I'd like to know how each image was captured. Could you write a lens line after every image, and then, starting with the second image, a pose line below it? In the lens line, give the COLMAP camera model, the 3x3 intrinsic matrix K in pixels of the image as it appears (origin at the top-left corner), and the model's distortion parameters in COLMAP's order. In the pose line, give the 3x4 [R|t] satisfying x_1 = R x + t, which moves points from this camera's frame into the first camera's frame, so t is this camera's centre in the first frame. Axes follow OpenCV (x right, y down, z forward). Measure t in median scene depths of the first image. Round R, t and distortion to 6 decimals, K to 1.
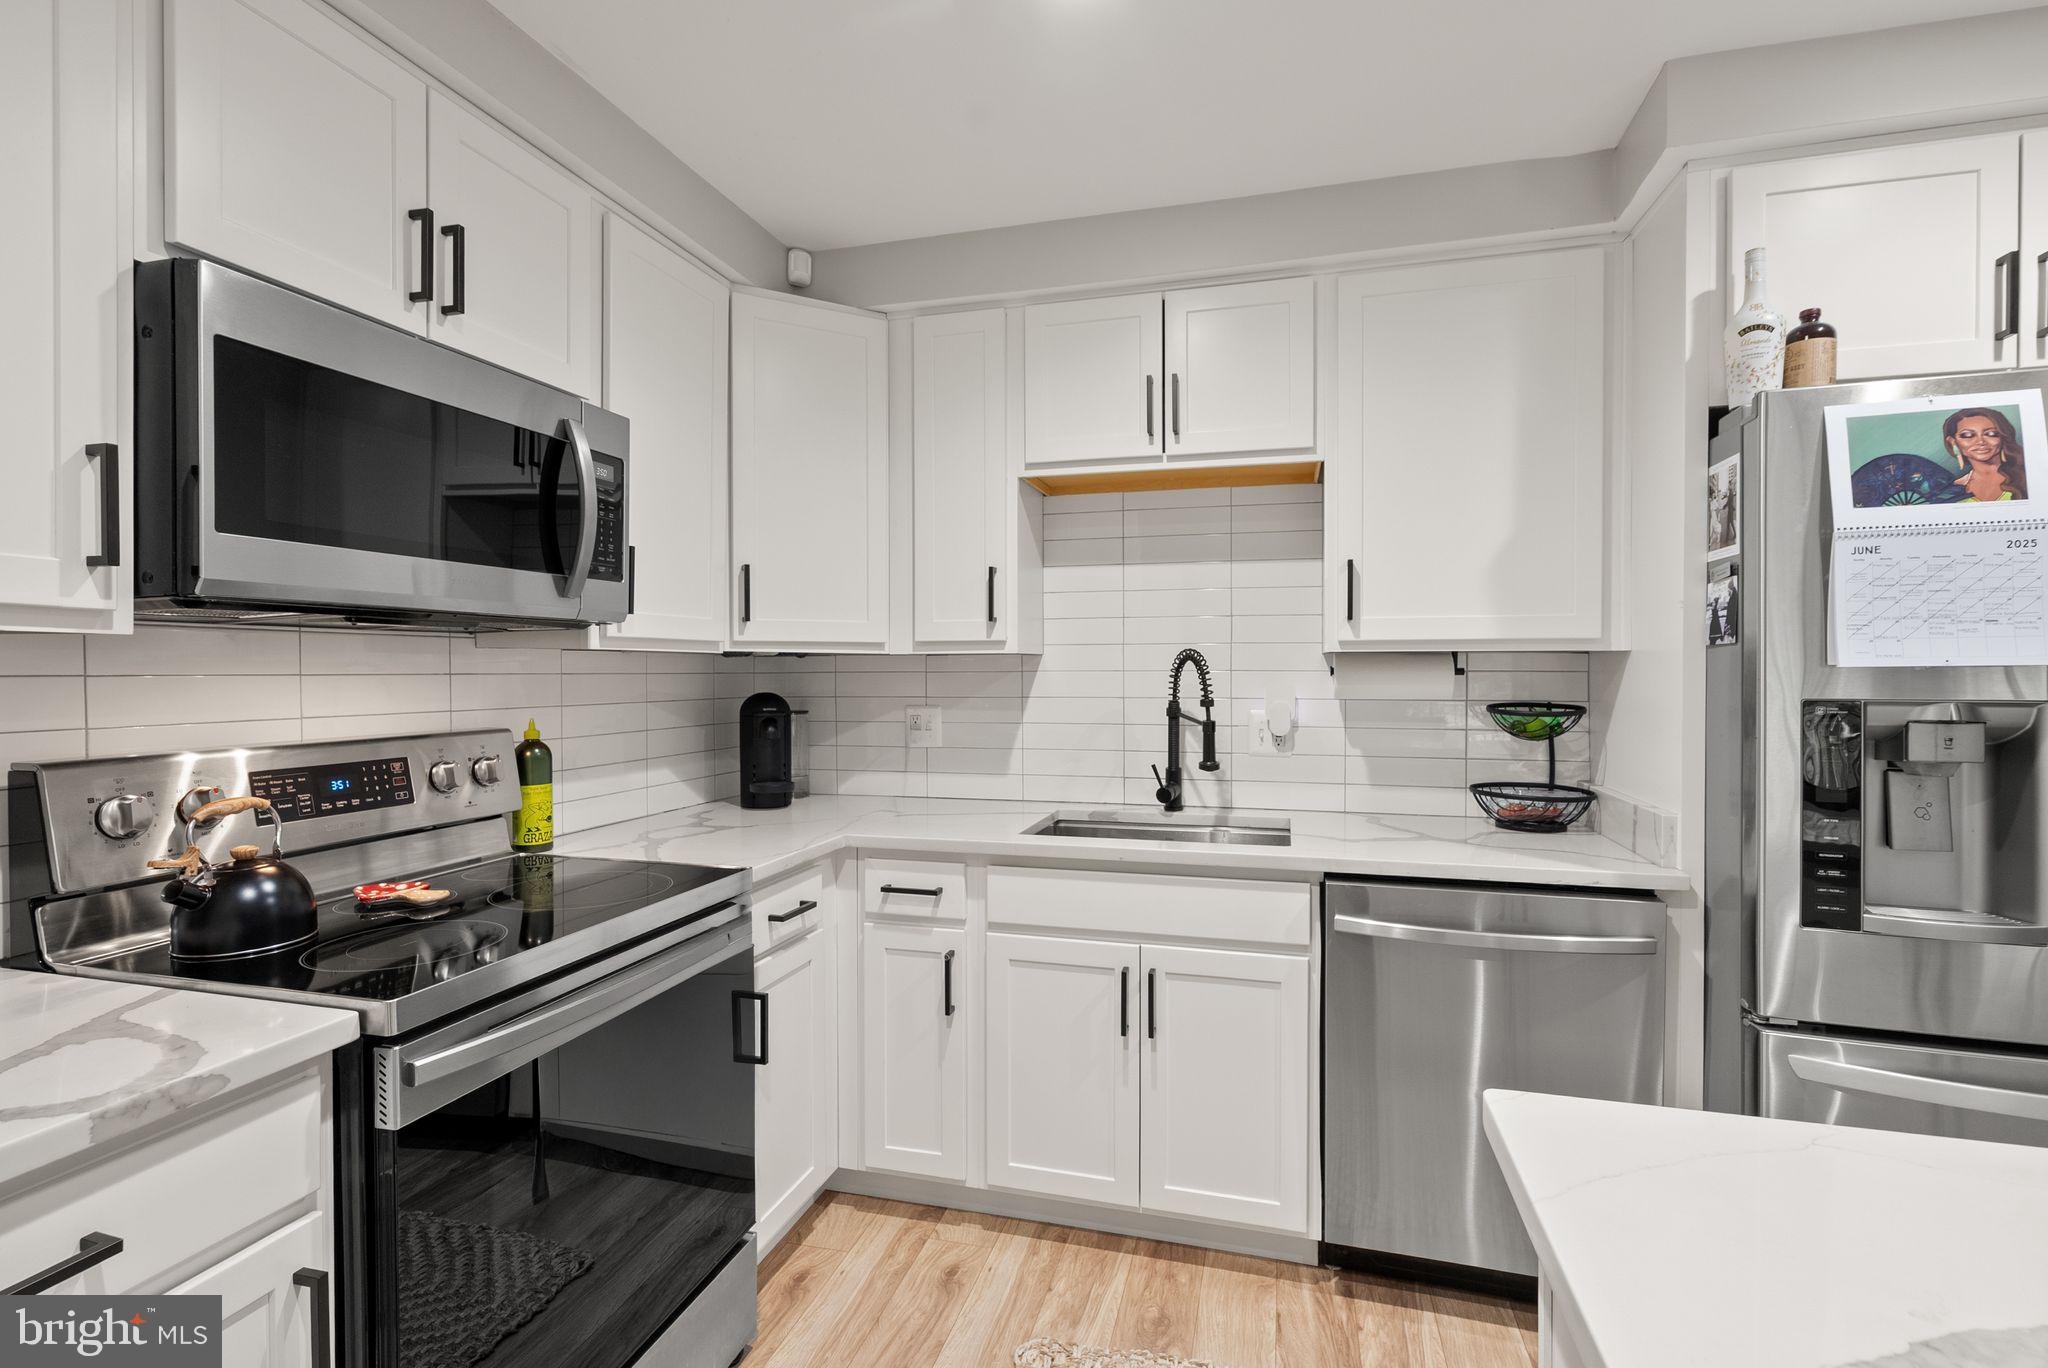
lens RADIAL K [[936.3, 0, 1028.3], [0, 936.3, 676.3], [0, 0, 1]] dist [-0.002955, 0.000213]
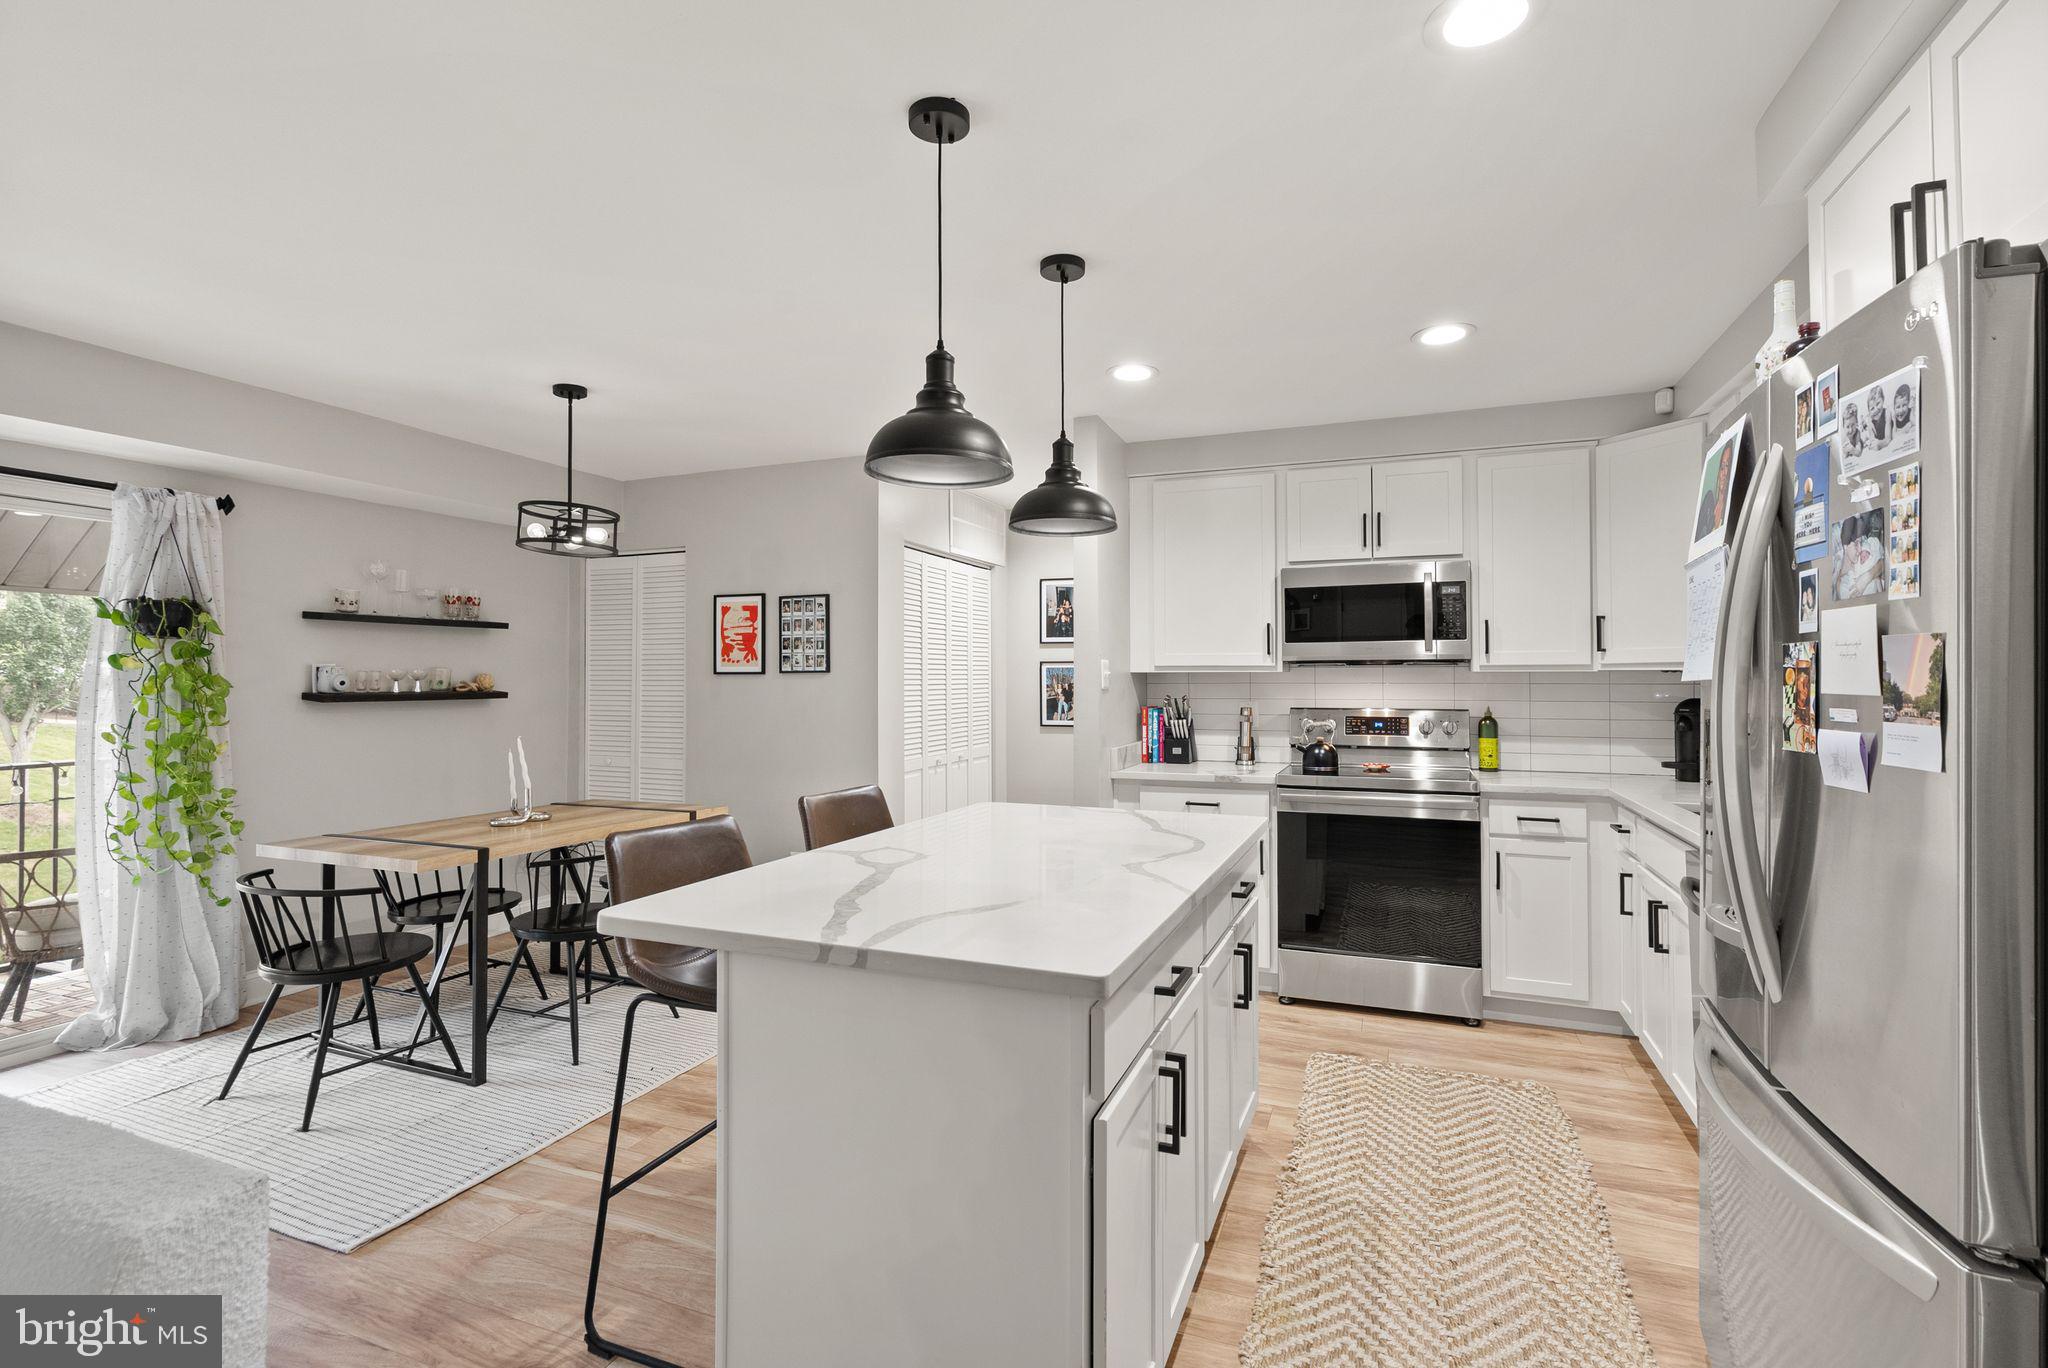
lens RADIAL K [[936.3, 0, 1028.3], [0, 936.3, 676.3], [0, 0, 1]] dist [-0.002955, 0.000213]
pose [[-0.103072, -0.005765, -0.994657, 1.559243], [-0.003553, 0.999979, -0.005428, -0.004771], [0.994668, 0.002974, -0.103091, 0.224068]]
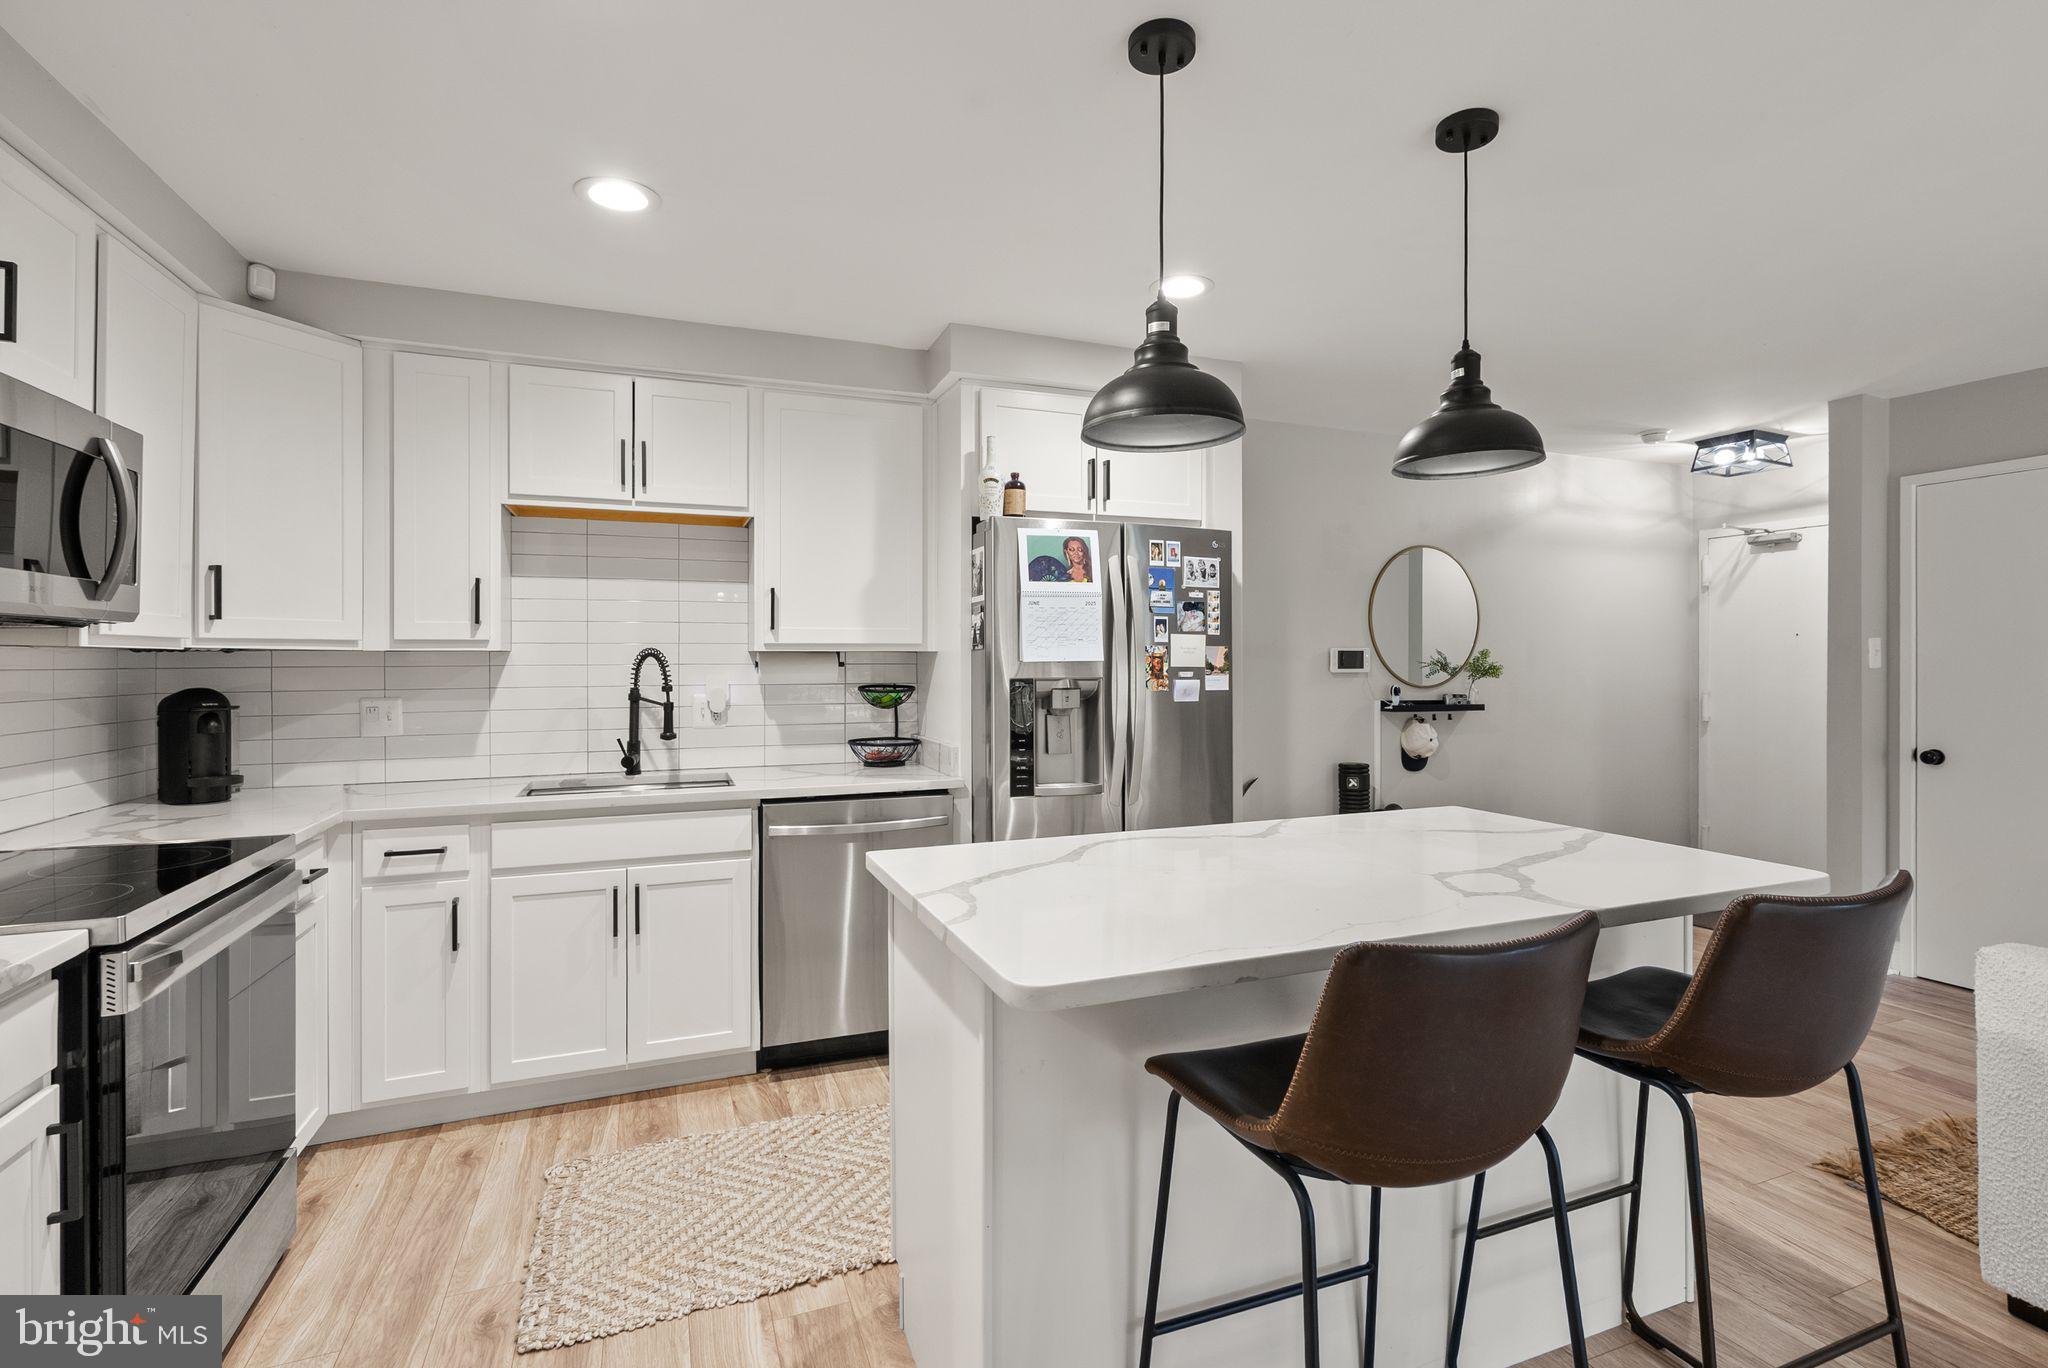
lens RADIAL K [[947.4, 0, 1029.9], [0, 947.4, 662.5], [0, 0, 1]] dist [-0.001339, -0.000185]
pose [[0.798385, -0.002314, 0.602142, -0.239809], [0.006367, 0.999969, -0.004600, 0.000758], [-0.602113, 0.007506, 0.798376, -0.445400]]
